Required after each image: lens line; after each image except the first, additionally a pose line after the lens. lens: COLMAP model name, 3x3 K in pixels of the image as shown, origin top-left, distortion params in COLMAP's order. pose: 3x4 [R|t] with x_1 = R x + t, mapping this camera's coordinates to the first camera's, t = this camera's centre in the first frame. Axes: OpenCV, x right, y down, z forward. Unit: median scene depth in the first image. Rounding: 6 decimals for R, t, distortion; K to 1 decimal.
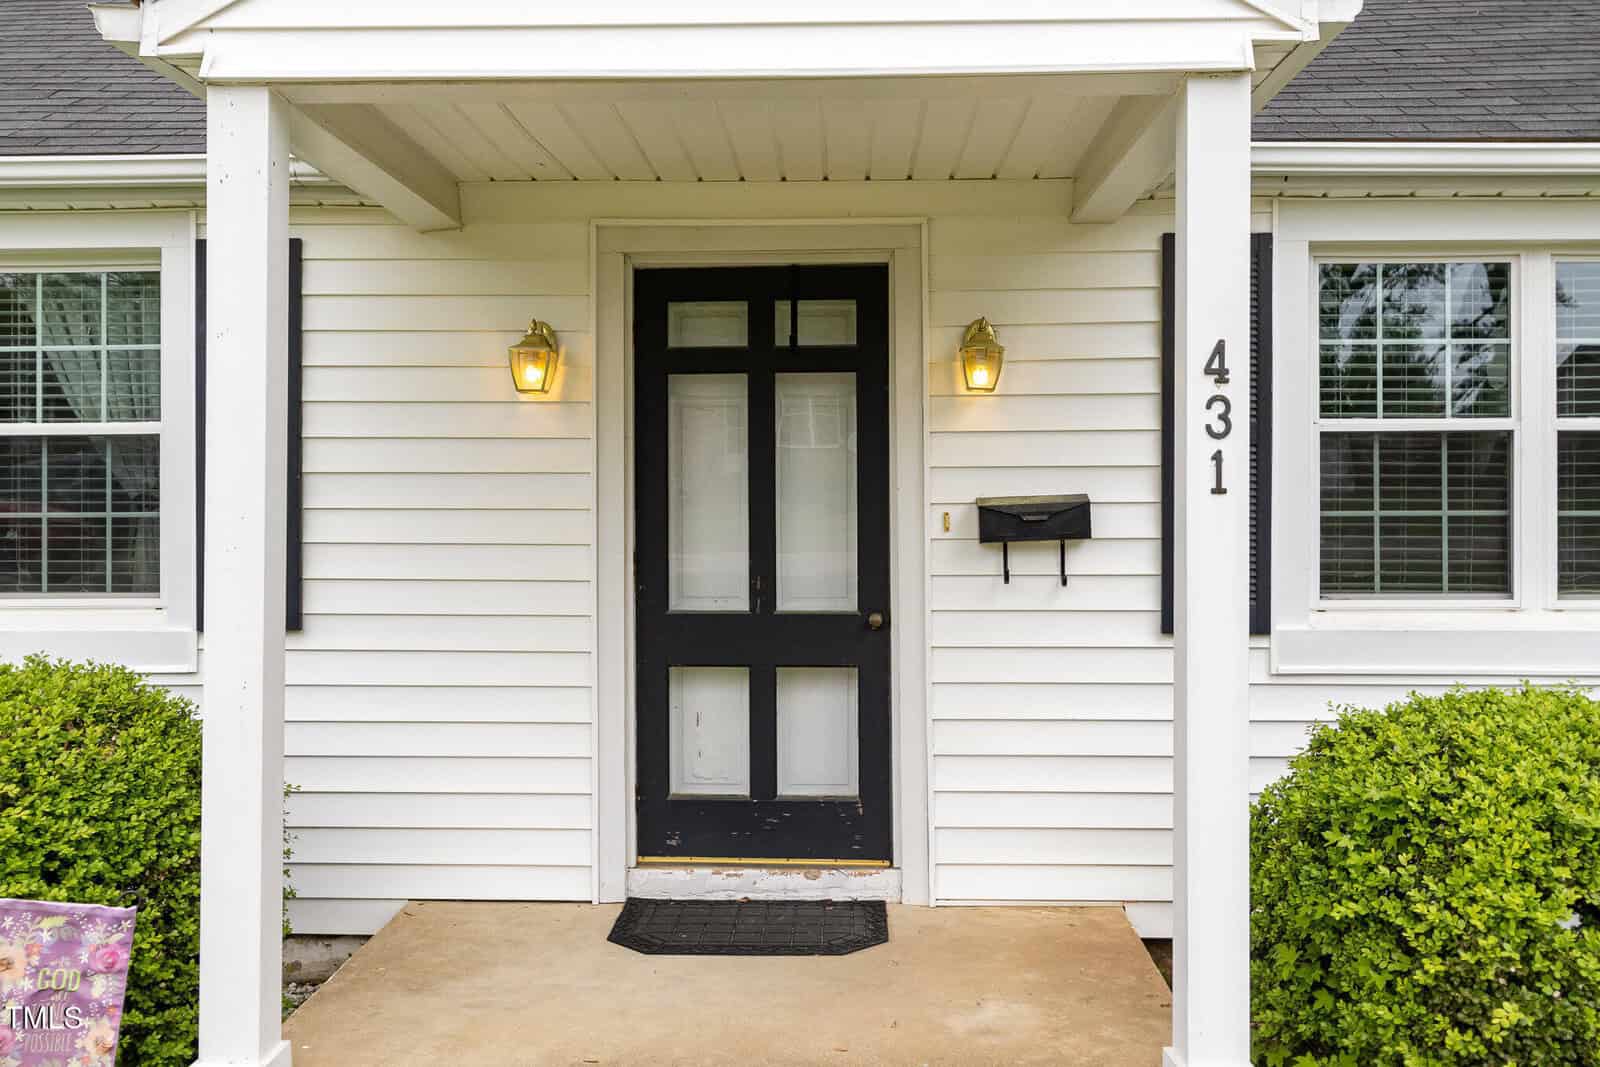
lens RADIAL K [[1553.6, 0, 800.0], [0, 1553.6, 533.5], [0, 0, 1]] dist [-0.001406, -0.002700]
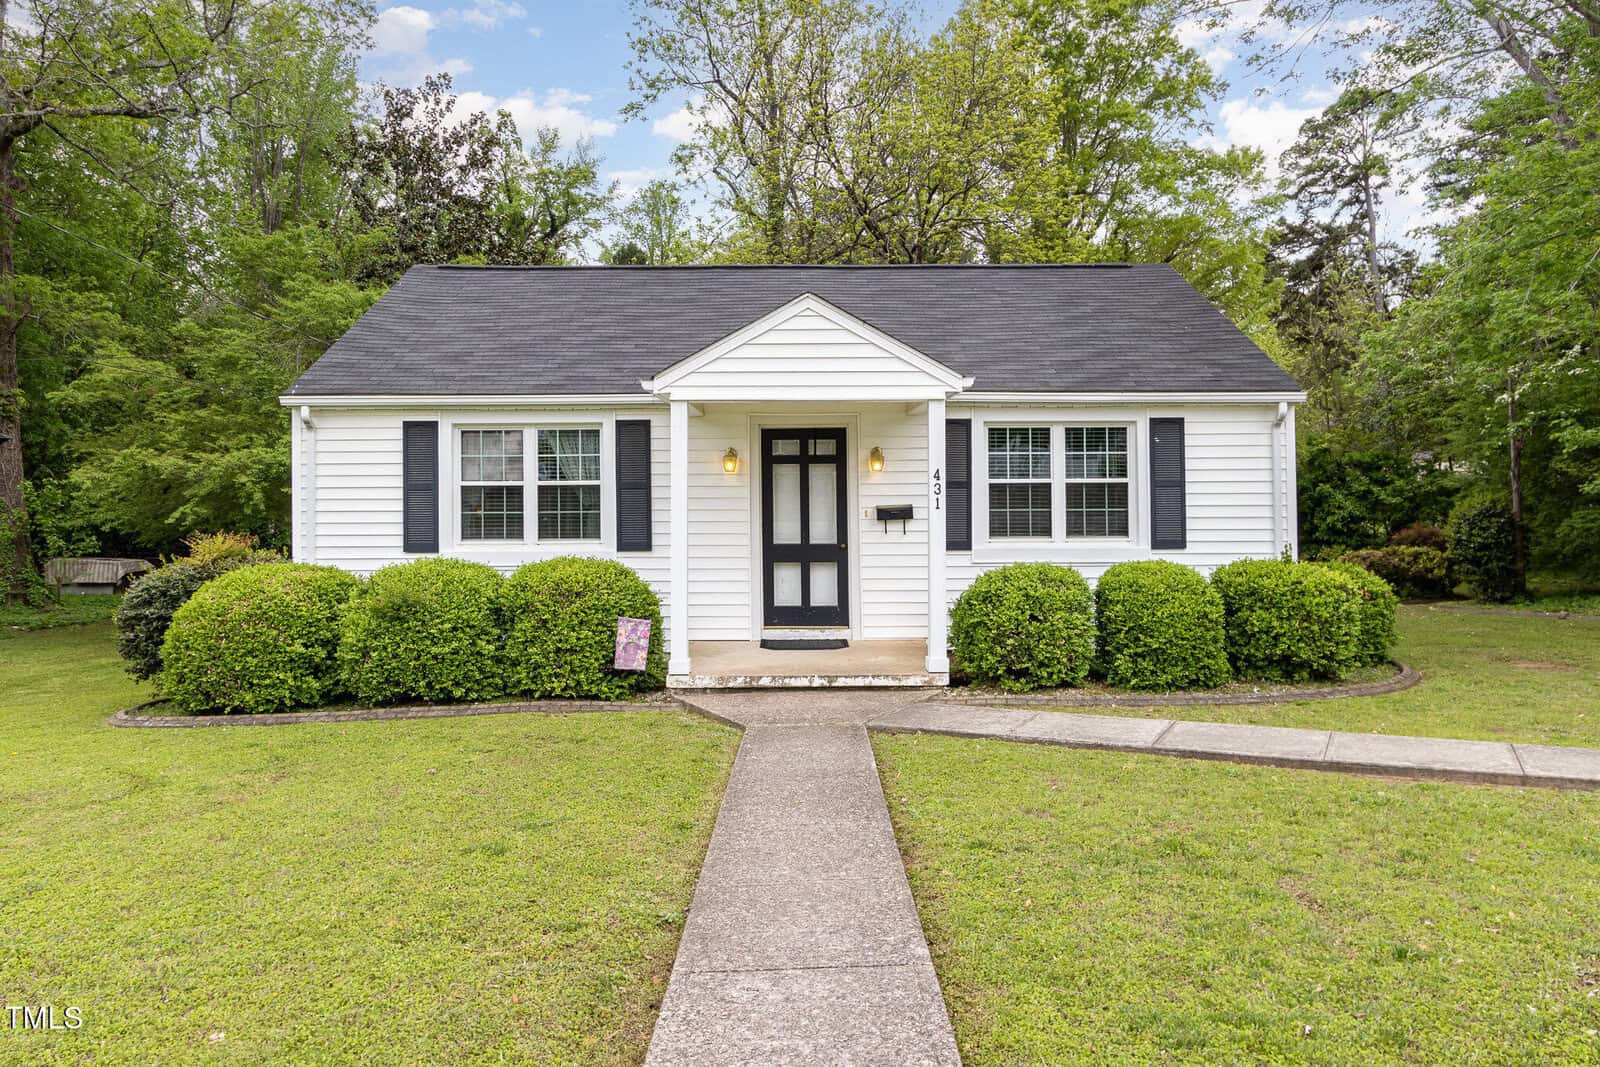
lens RADIAL K [[1186.5, 0, 798.1], [0, 1186.5, 458.6], [0, 0, 1]] dist [0.001359, -0.000413]
pose [[0.999209, -0.003502, 0.039605, -0.128498], [0.004979, 0.999294, -0.037235, -0.028498], [-0.039447, 0.037403, 0.998521, -1.296305]]
